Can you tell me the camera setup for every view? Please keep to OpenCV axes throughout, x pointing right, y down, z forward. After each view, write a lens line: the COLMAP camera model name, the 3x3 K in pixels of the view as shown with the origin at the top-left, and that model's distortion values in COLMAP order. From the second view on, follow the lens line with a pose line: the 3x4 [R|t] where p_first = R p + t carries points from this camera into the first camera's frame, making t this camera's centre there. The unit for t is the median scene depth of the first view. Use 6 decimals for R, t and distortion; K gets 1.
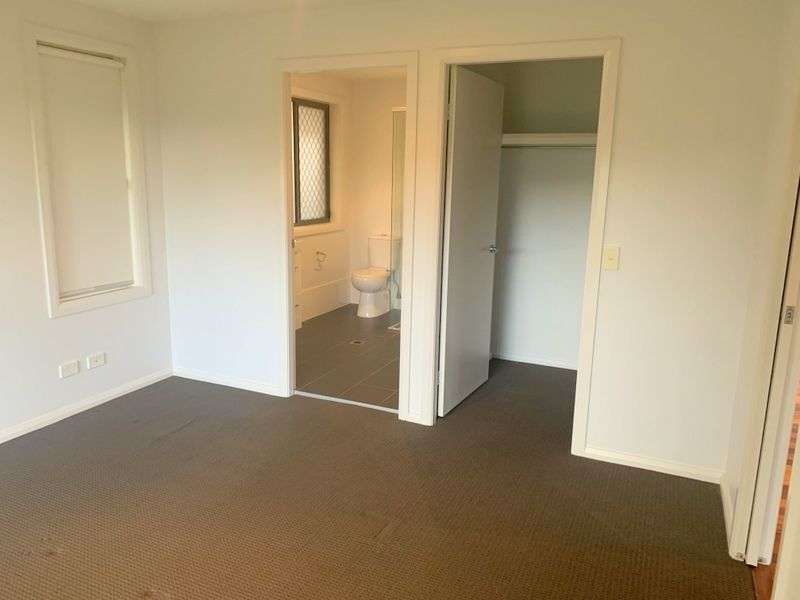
lens RADIAL K [[609.7, 0, 399.8], [0, 609.7, 302.8], [0, 0, 1]] dist [0.020703, -0.038779]
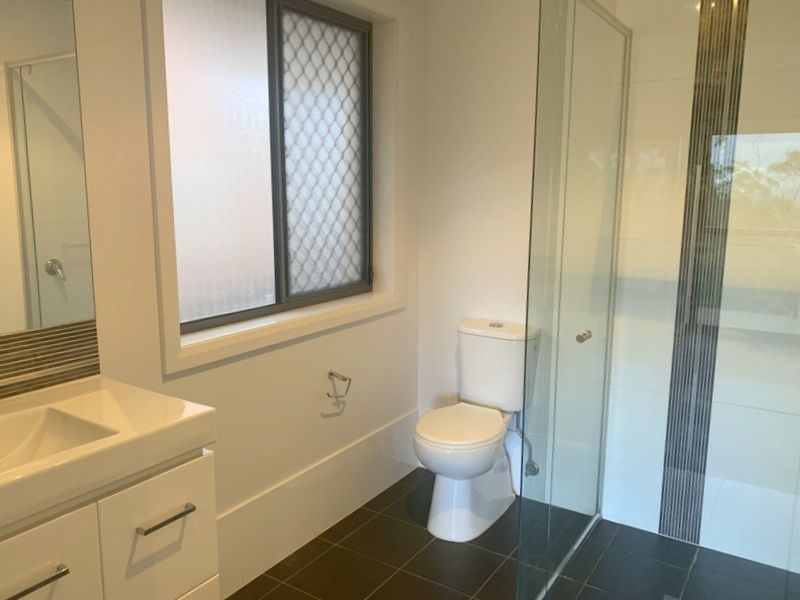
lens RADIAL K [[609.7, 0, 396.5], [0, 609.7, 296.8], [0, 0, 1]] dist [0.020703, -0.038779]
pose [[0.984752, 0.010250, -0.173664, -0.021419], [-0.017790, 0.998963, -0.041913, -0.115211], [0.173055, 0.044363, 0.983913, 0.595068]]
